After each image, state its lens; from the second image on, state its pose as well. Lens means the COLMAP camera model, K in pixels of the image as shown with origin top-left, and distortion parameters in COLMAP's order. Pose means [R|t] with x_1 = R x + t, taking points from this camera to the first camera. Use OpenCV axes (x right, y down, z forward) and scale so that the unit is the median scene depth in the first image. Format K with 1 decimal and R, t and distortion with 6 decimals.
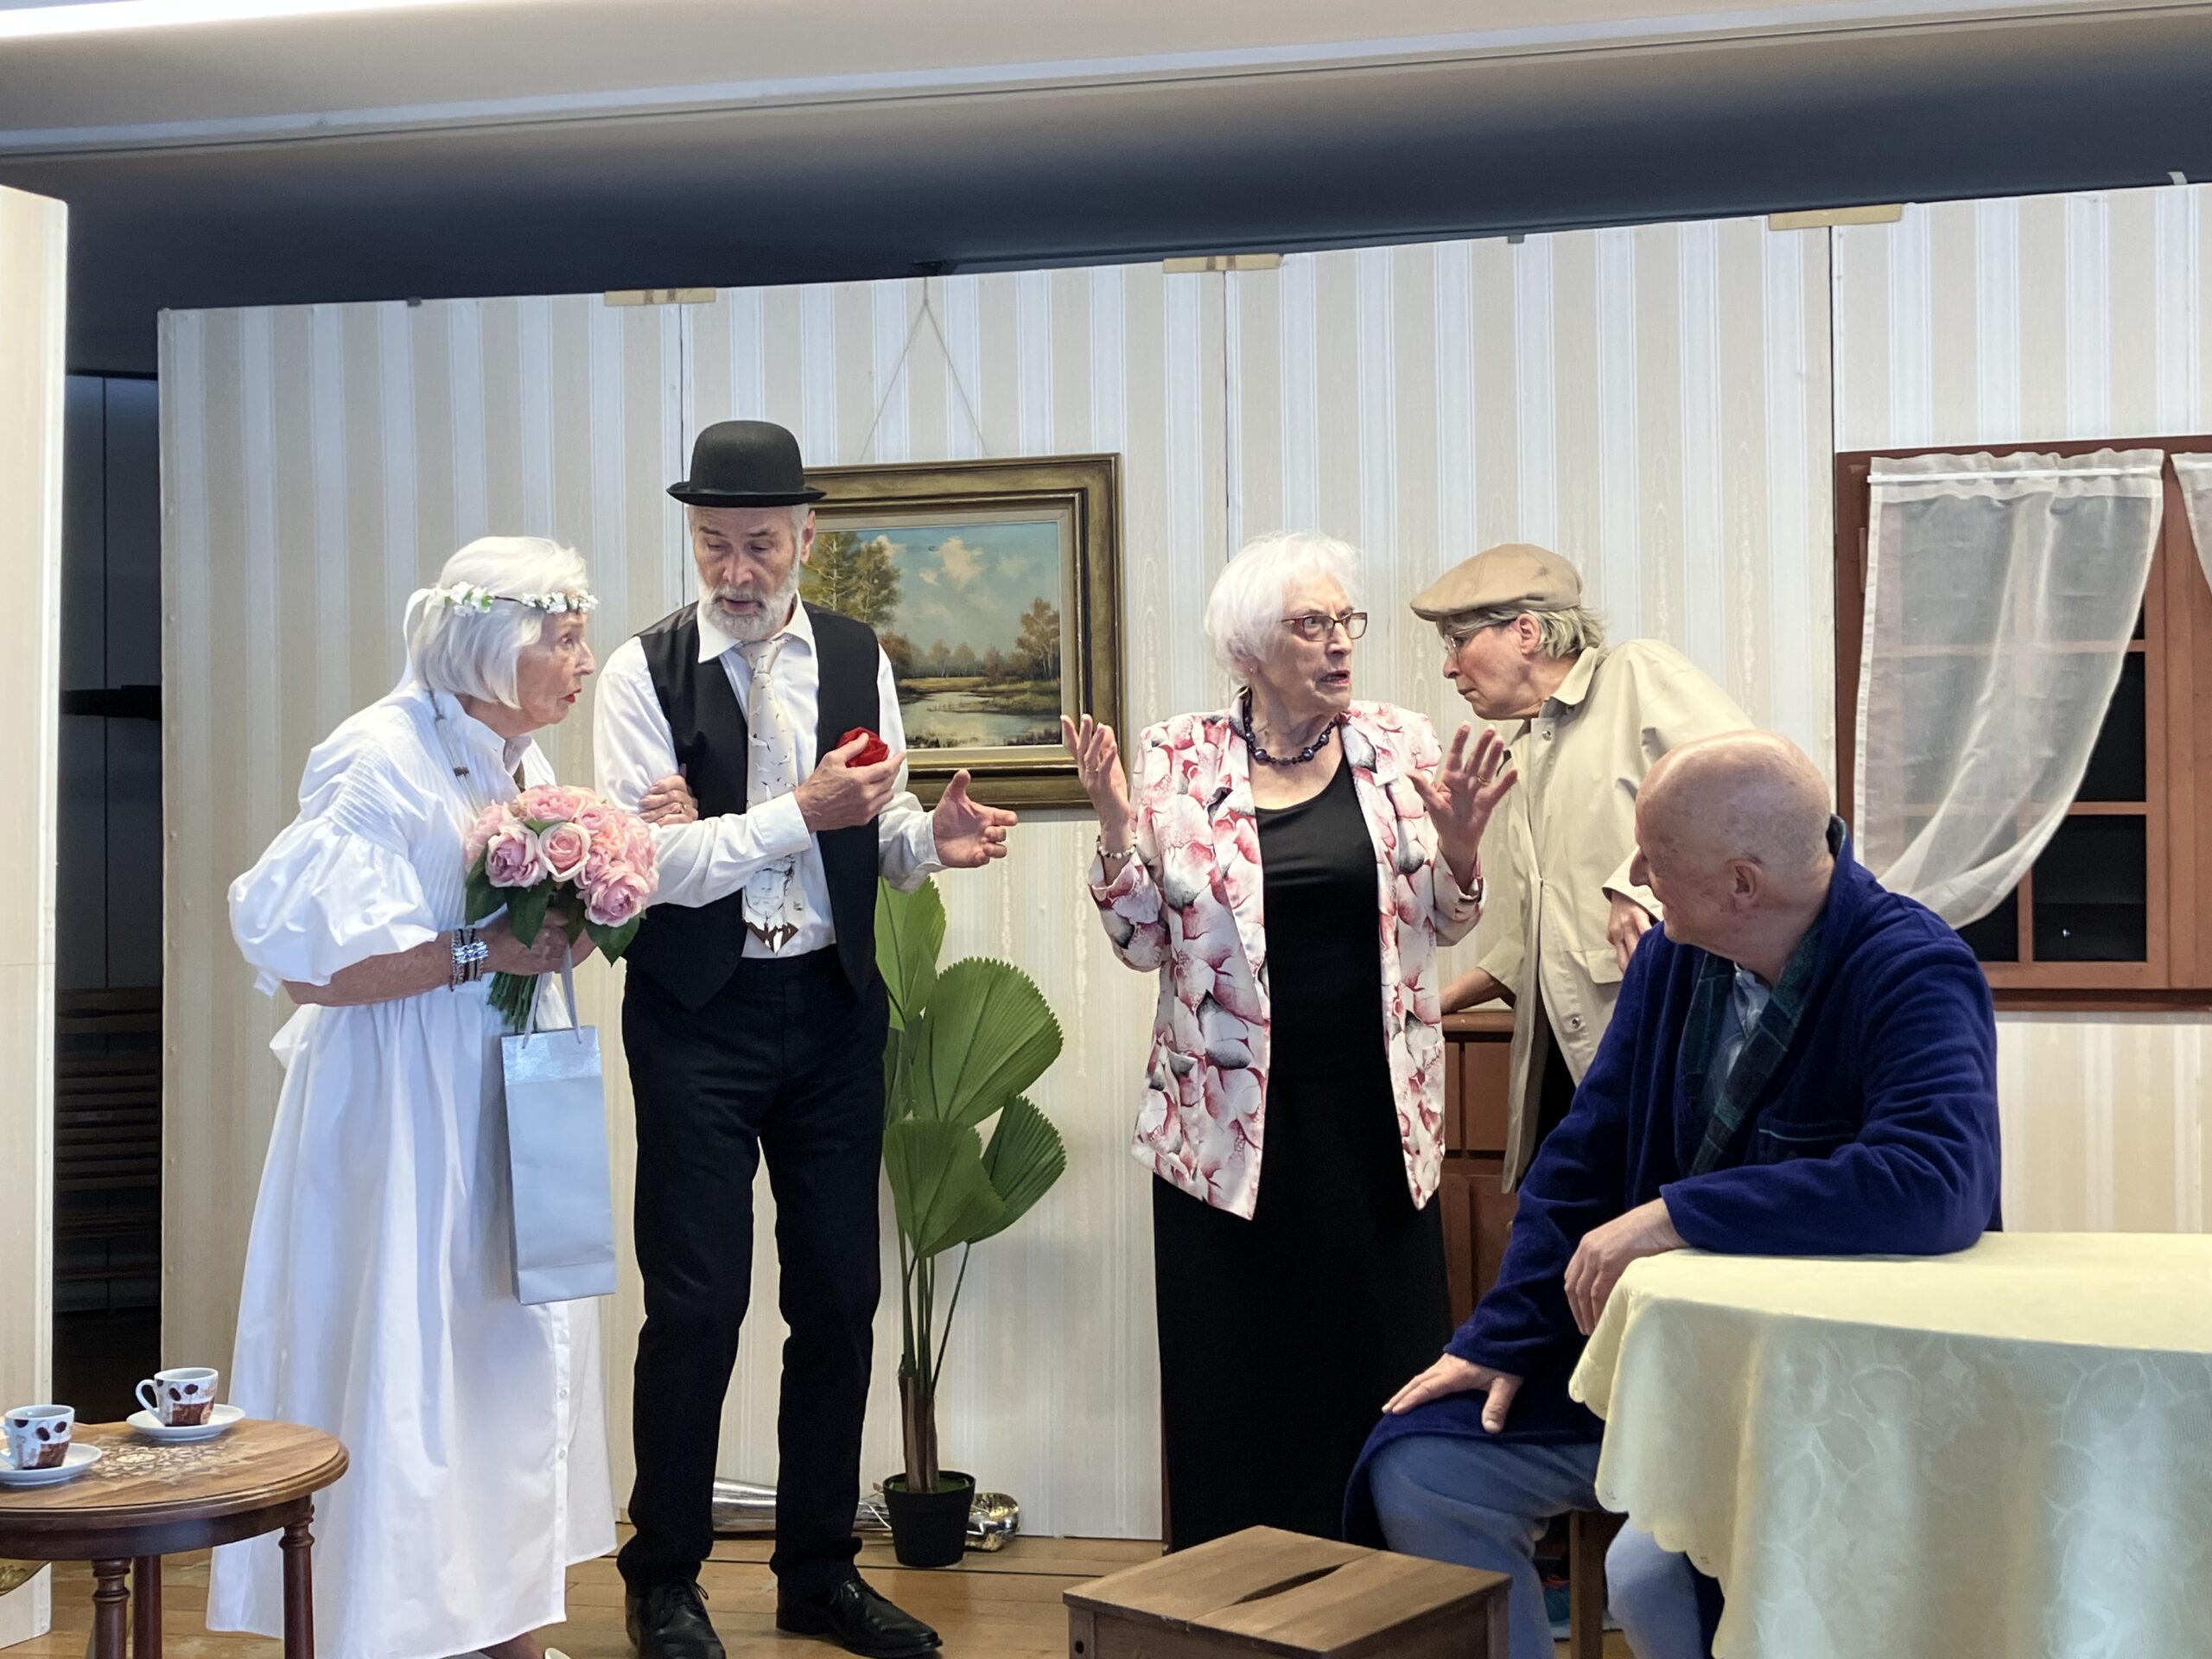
lens RADIAL K [[2608.7, 0, 1086.3], [0, 2608.7, 828.7], [0, 0, 1]] dist [-0.010294, 0.000000]
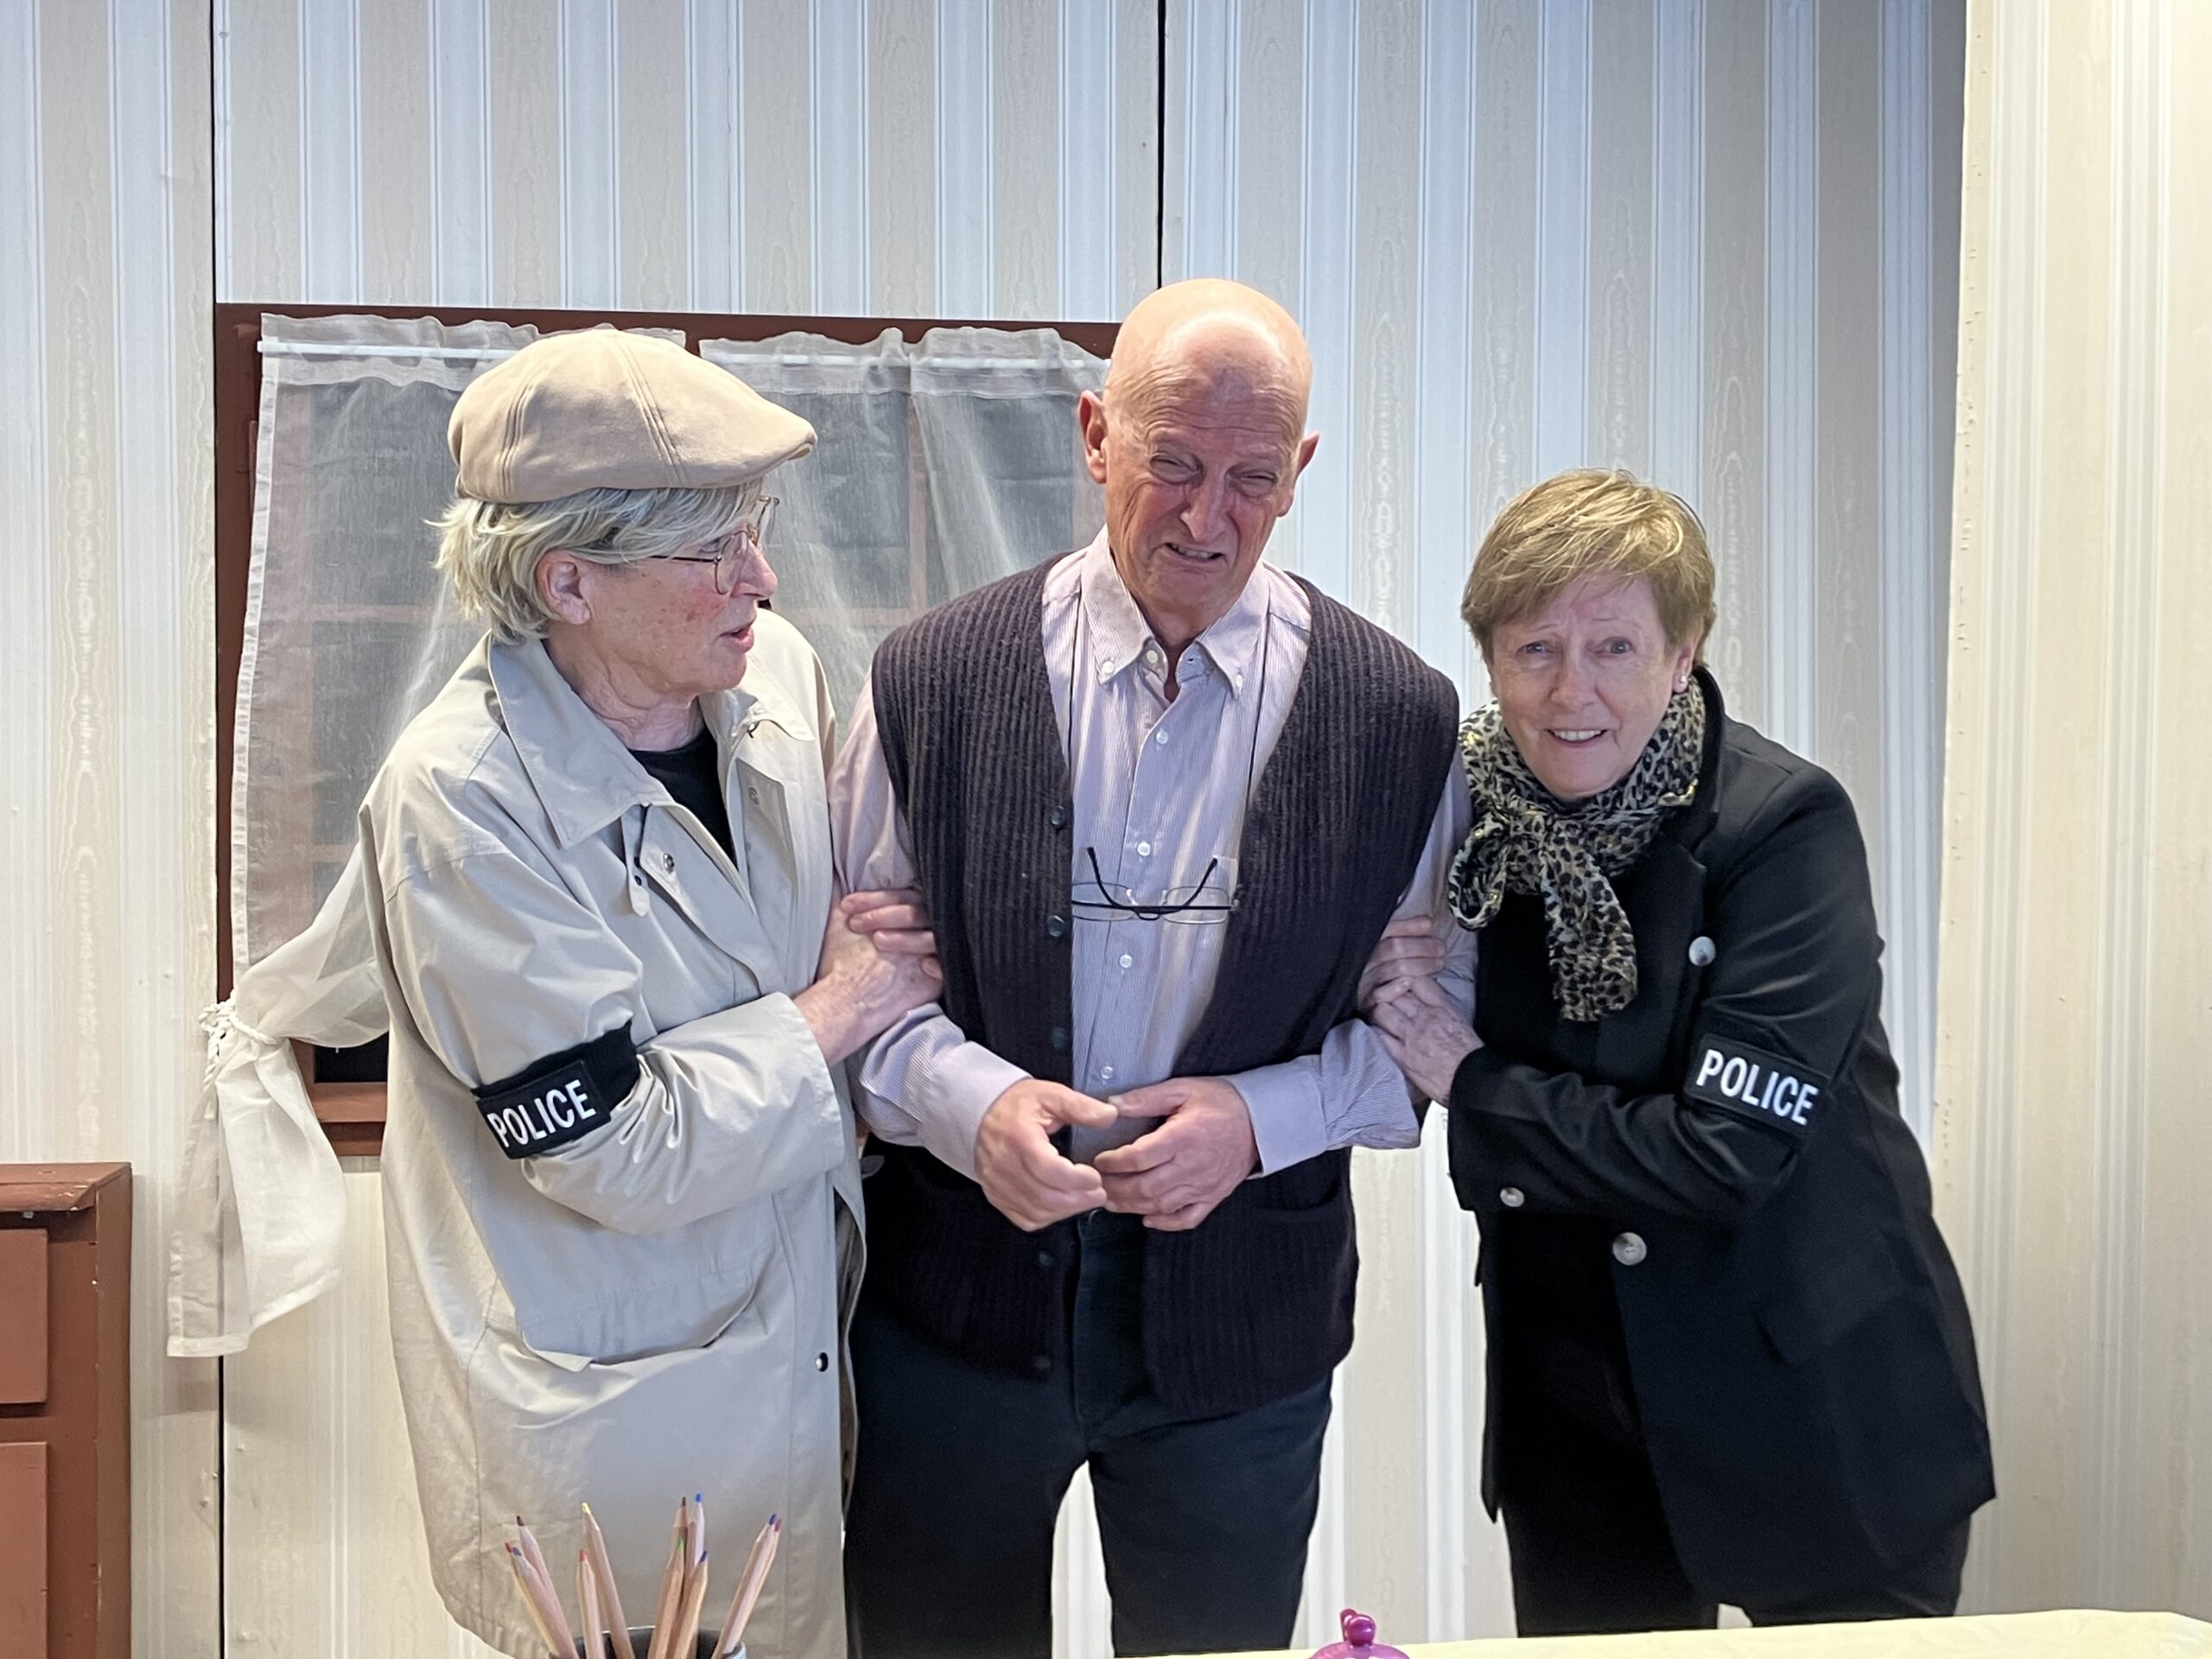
lens RADIAL K [[2875.3, 0, 1101.9], [0, 2875.3, 812.8], [0, 0, 1]] dist [0.009770, 0.000000]
pose [[0.927358, 0.014683, 0.373886, 0.228247], [-0.014315, 0.999890, -0.003761, -0.017609], [-0.373900, -0.001865, 0.927467, 0.251931]]
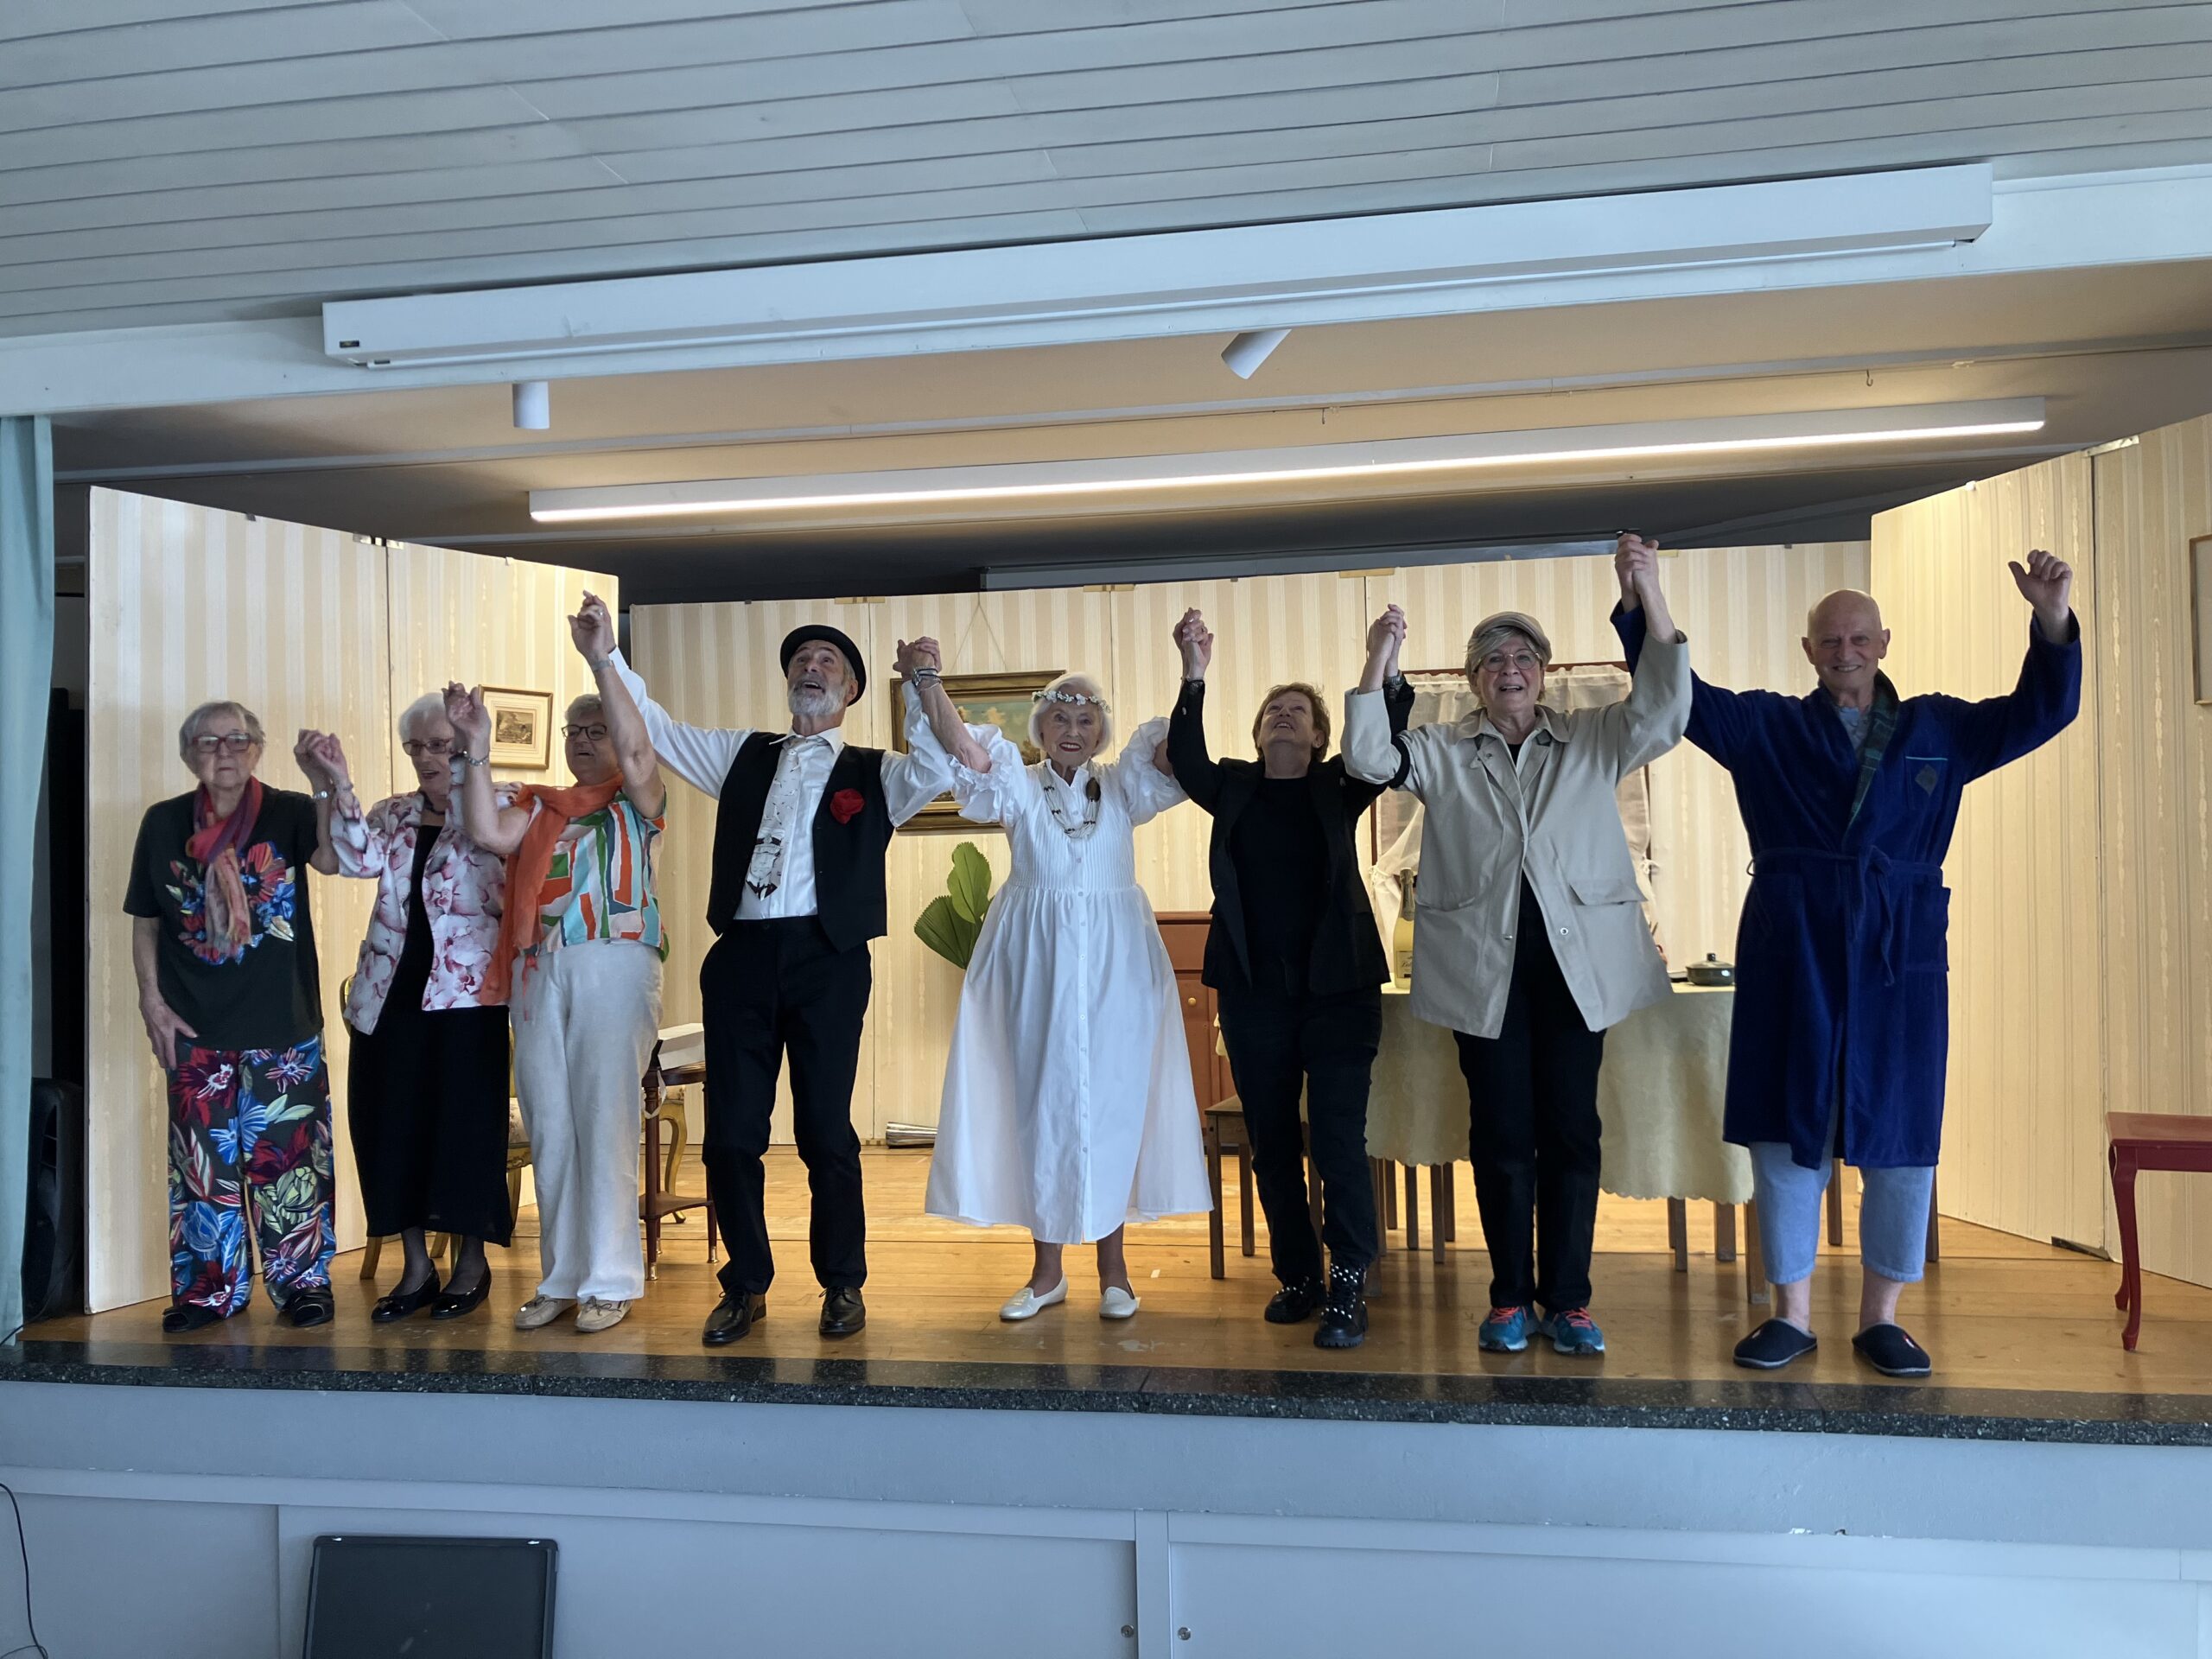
lens RADIAL K [[1798.4, 0, 1094.8], [0, 1798.4, 813.6], [0, 0, 1]] dist [0.042908, -0.048422]
pose [[0.999708, -0.009995, 0.022013, 0.003299], [0.010122, 0.999933, -0.005661, -0.010067], [-0.021955, 0.005882, 0.999742, -0.629167]]
